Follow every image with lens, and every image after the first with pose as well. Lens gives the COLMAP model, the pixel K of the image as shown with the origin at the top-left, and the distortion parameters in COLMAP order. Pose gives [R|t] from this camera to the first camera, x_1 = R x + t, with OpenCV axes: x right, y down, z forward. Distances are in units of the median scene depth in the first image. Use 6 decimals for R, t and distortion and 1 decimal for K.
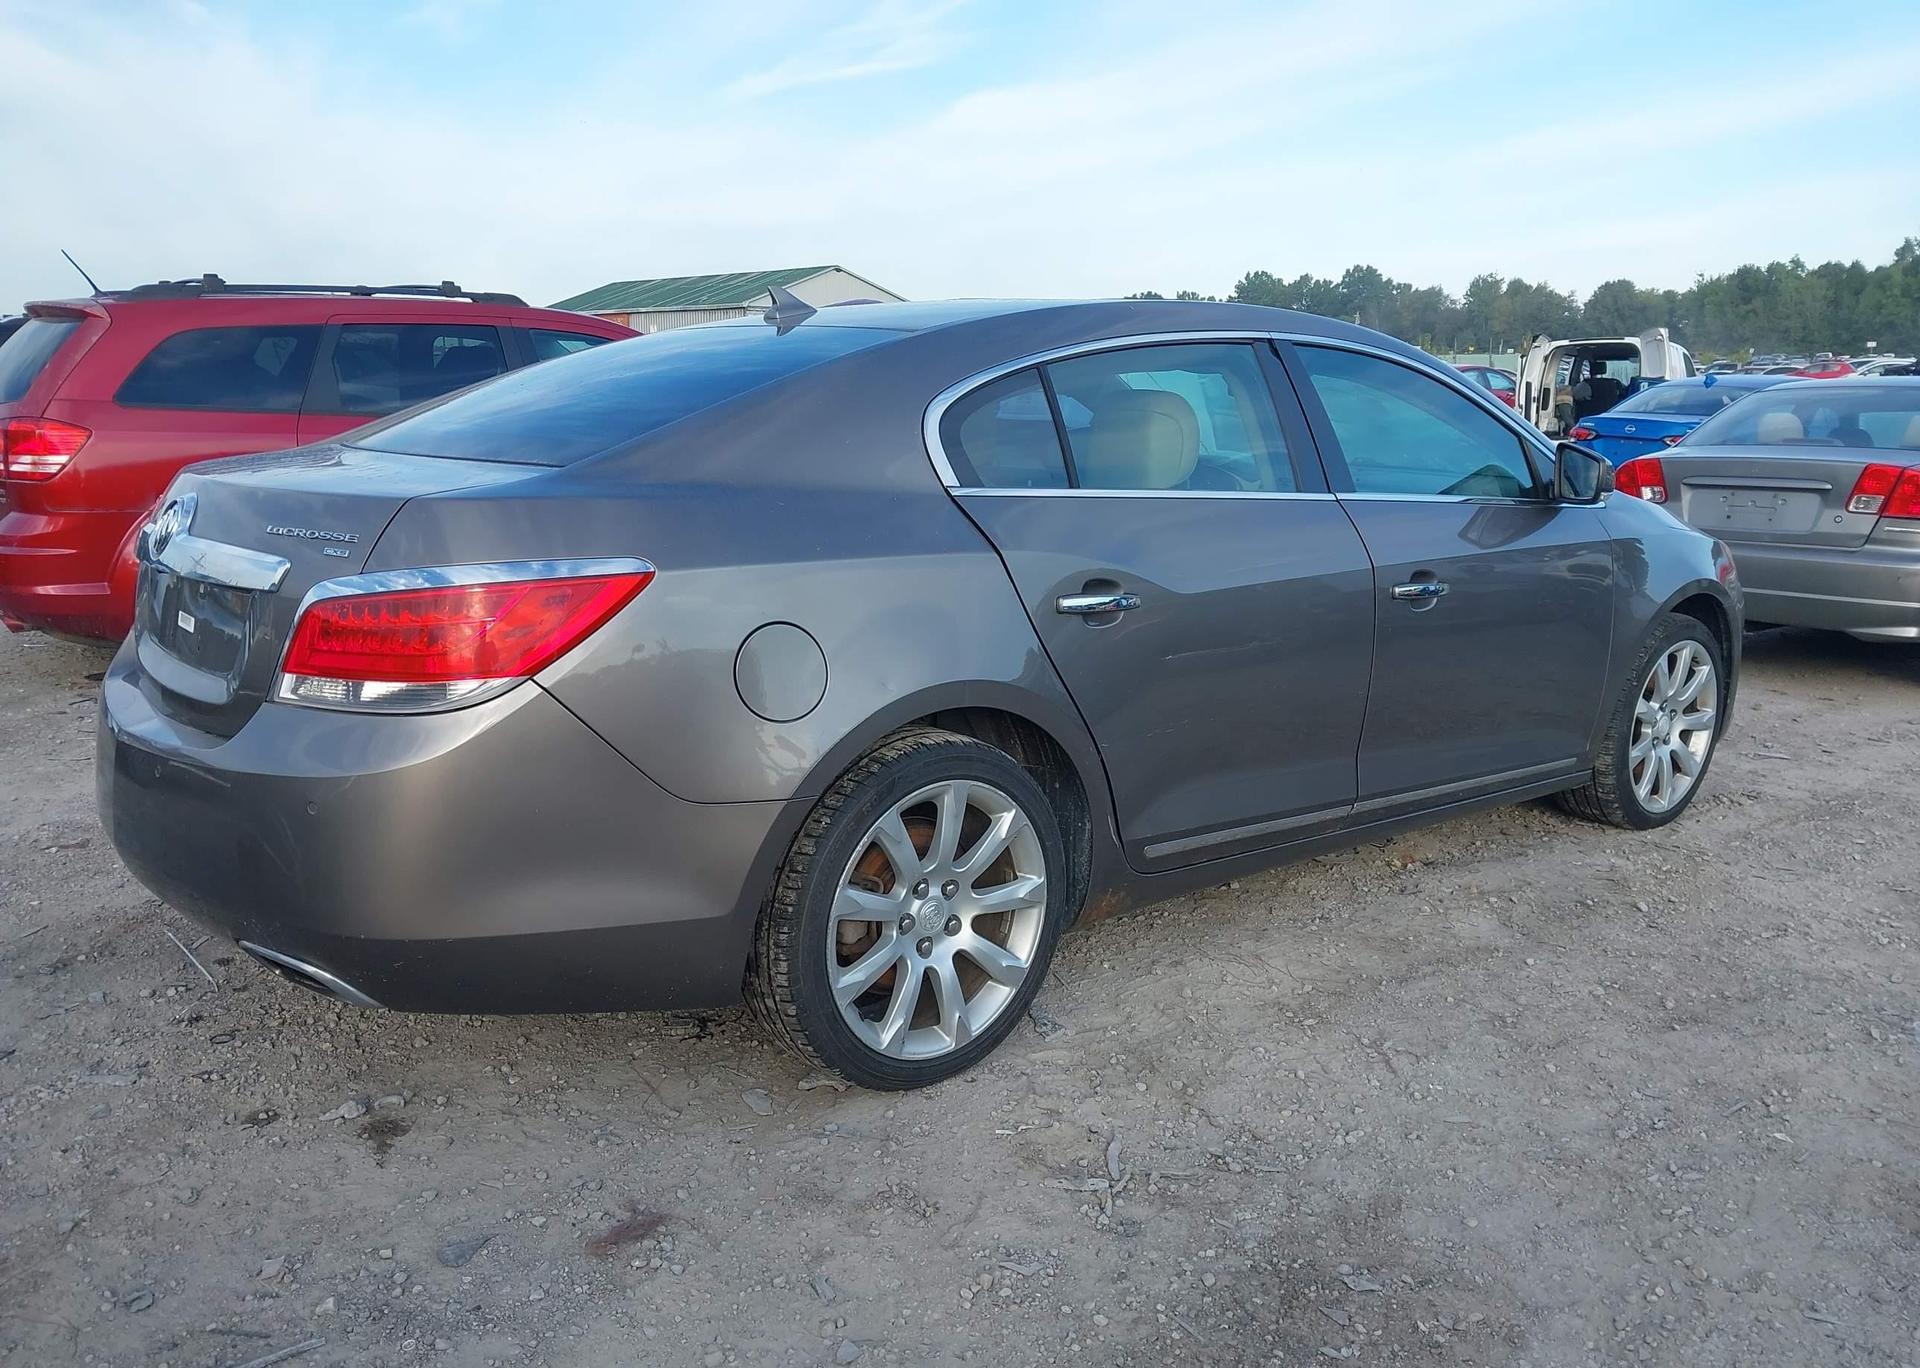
lens RADIAL K [[1495.4, 0, 950.4], [0, 1495.4, 739.3], [0, 0, 1]] dist [0.005976, 0.000108]
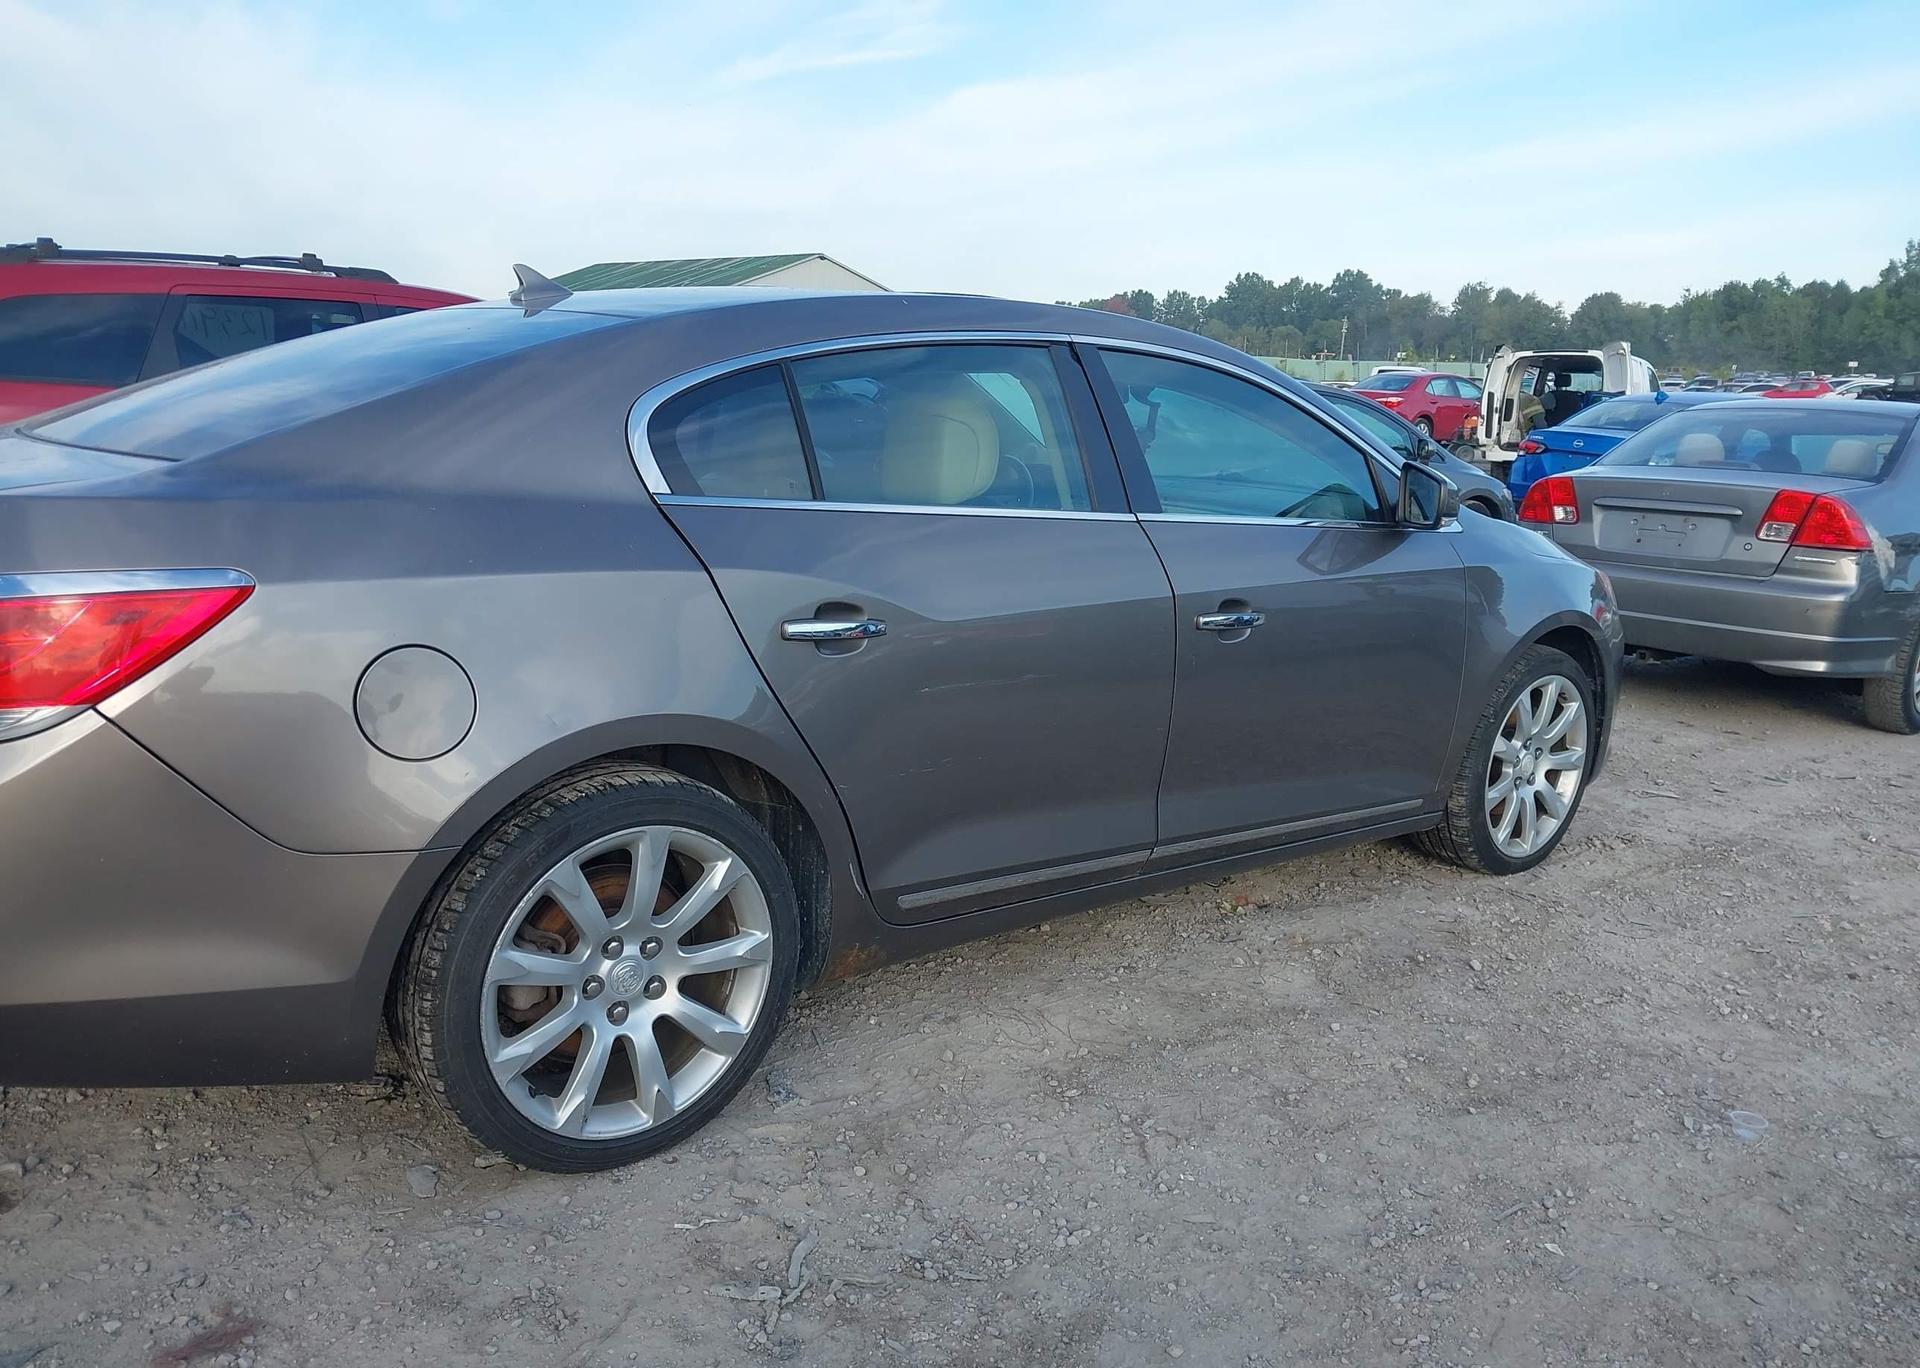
lens RADIAL K [[1495.4, 0, 950.4], [0, 1495.4, 739.3], [0, 0, 1]] dist [0.005976, 0.000108]
pose [[0.999555, 0.026888, 0.012921, 0.106198], [-0.026951, 0.999626, 0.004680, -0.020803], [-0.012790, -0.005026, 0.999906, 0.066419]]
